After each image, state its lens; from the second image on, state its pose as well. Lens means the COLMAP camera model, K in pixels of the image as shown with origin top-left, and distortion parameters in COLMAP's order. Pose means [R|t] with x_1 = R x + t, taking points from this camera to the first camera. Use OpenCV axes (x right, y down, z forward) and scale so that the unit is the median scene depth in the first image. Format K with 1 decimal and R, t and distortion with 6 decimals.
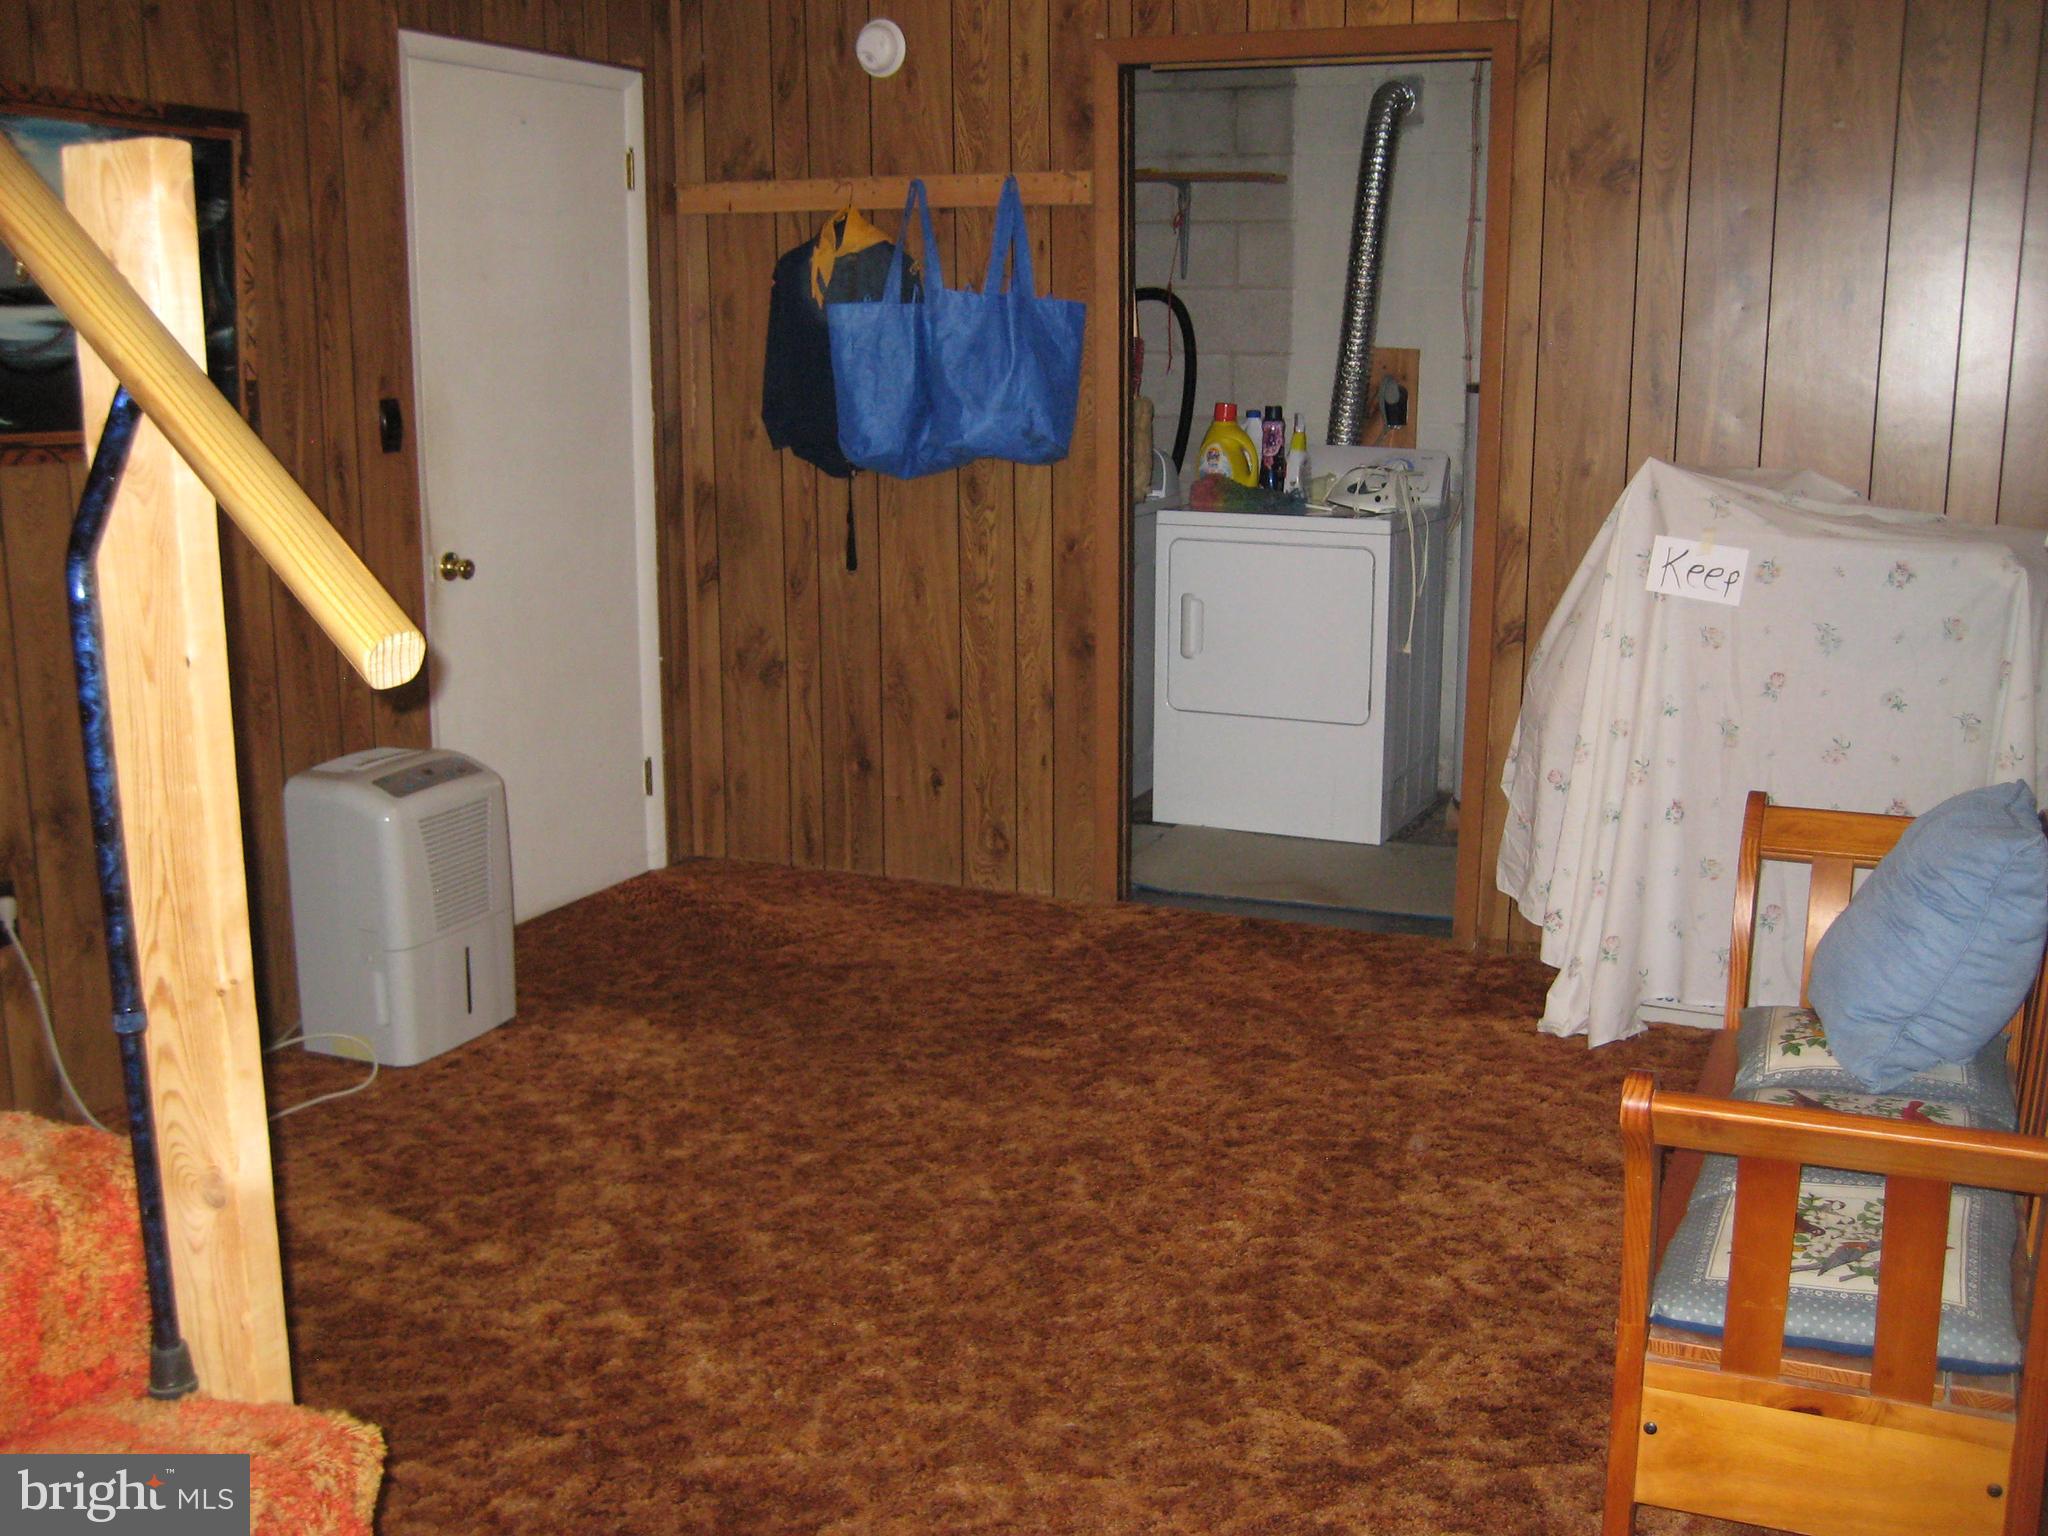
lens RADIAL K [[2126.6, 0, 1024.0], [0, 2126.6, 768.0], [0, 0, 1]] dist [-0.174523, 0.223963]
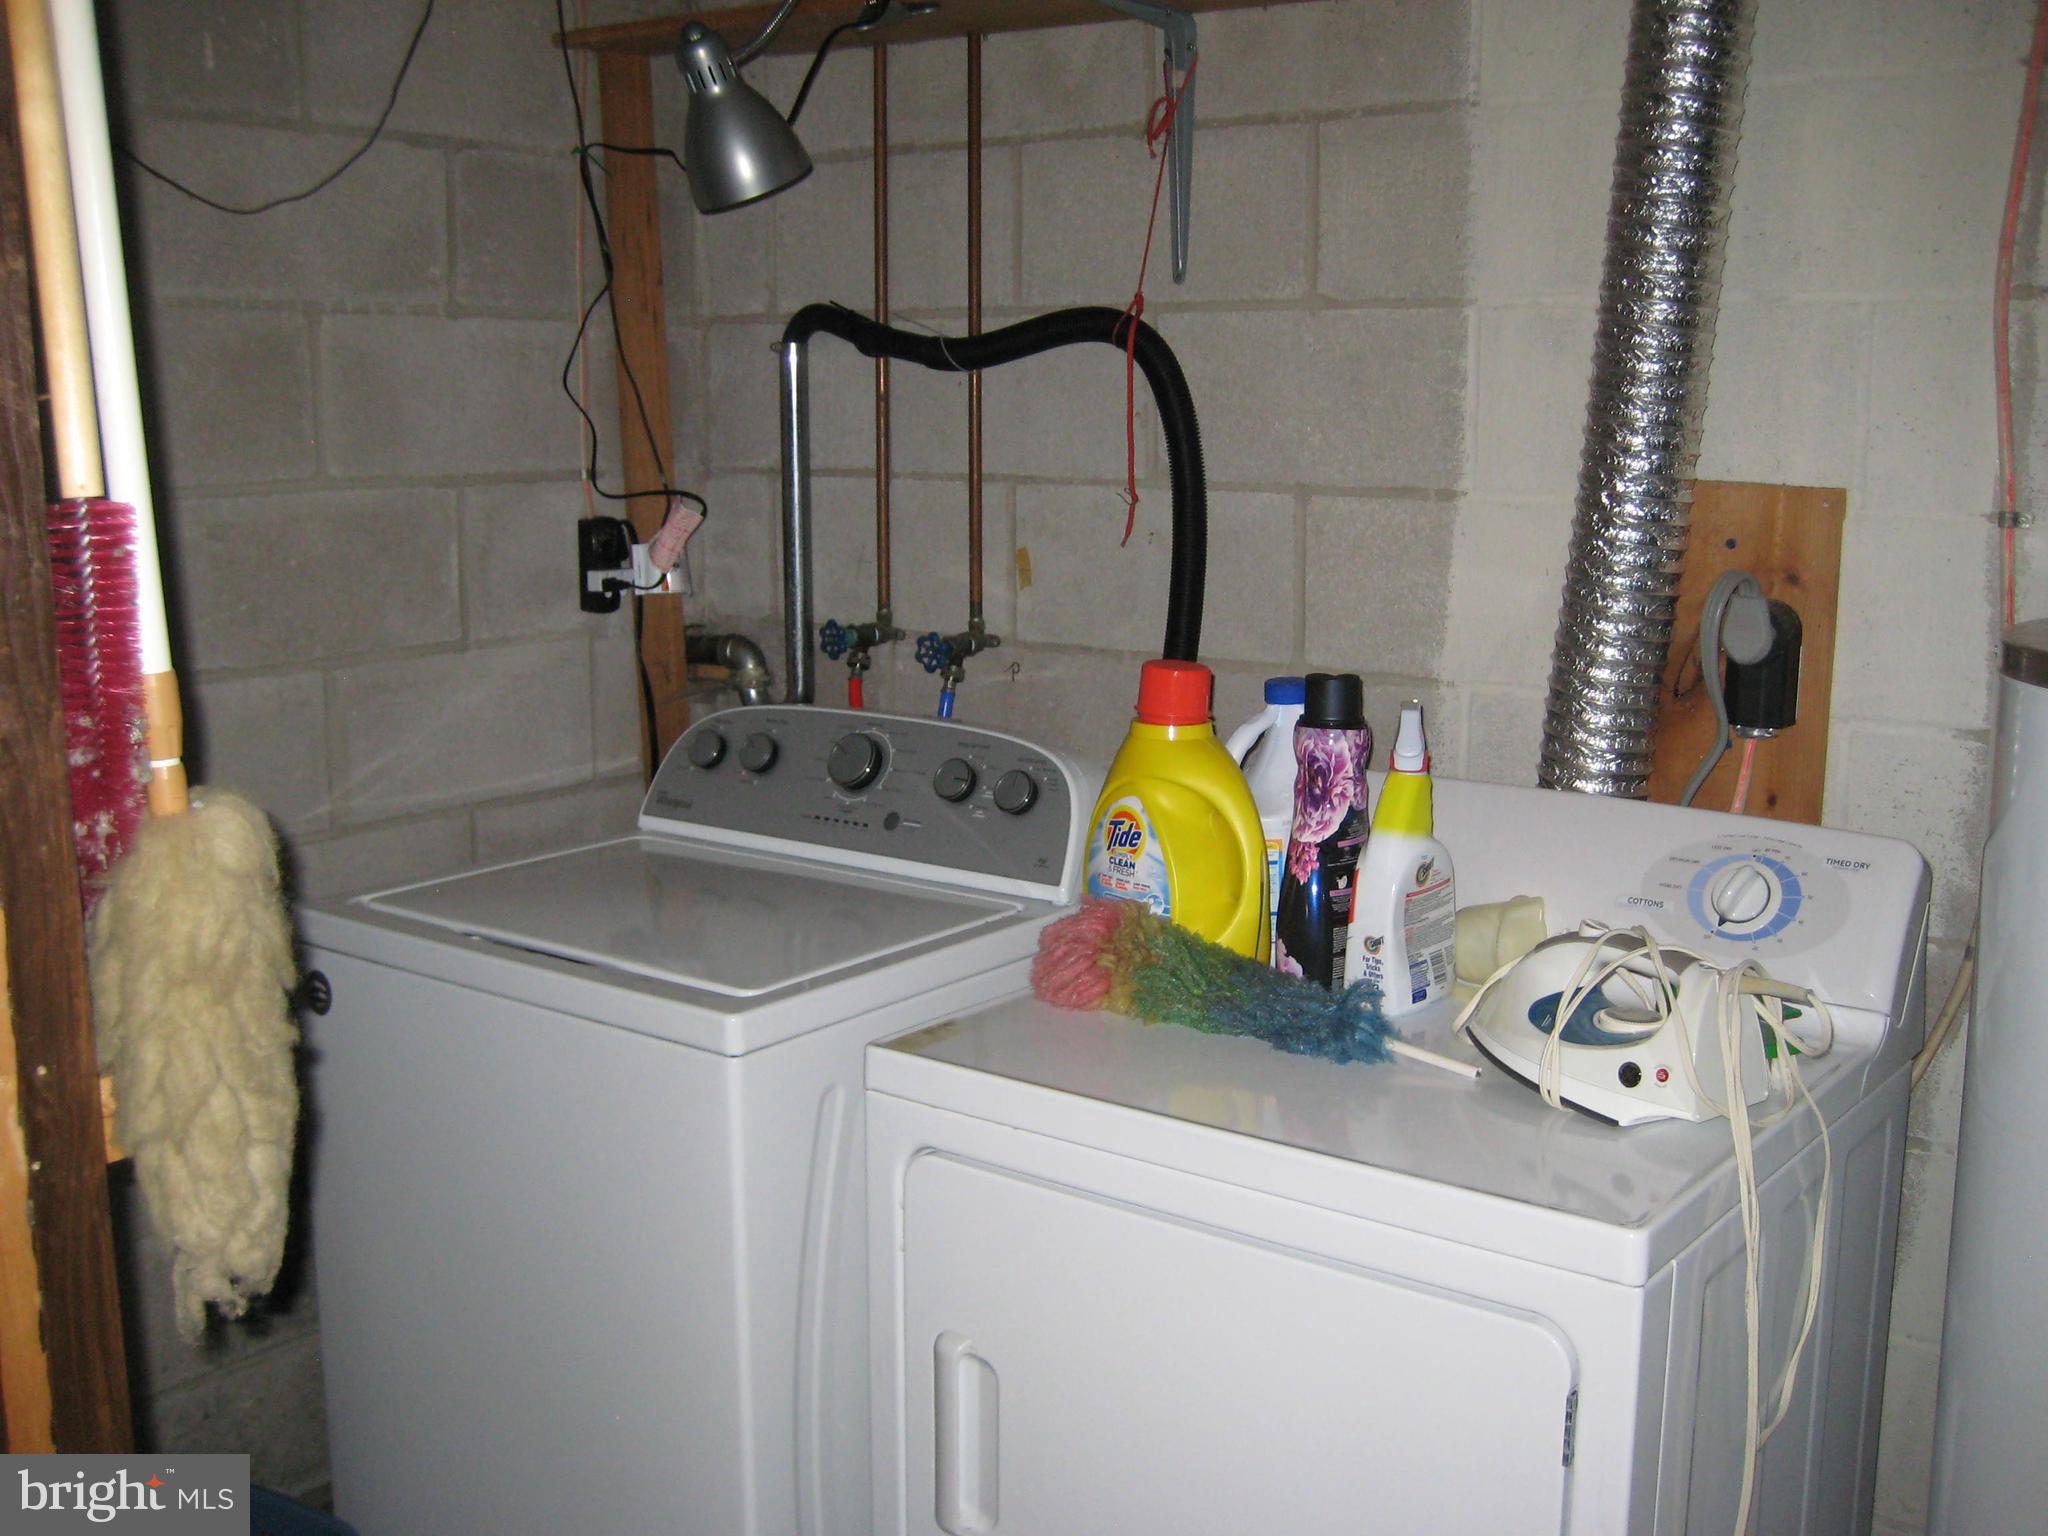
lens RADIAL K [[2126.6, 0, 1024.0], [0, 2126.6, 768.0], [0, 0, 1]] dist [-0.174523, 0.223963]
pose [[0.975678, 0.039845, -0.215555, 0.138338], [-0.047055, 0.998488, -0.028422, -0.144344], [0.214097, 0.037874, 0.976078, 0.677865]]
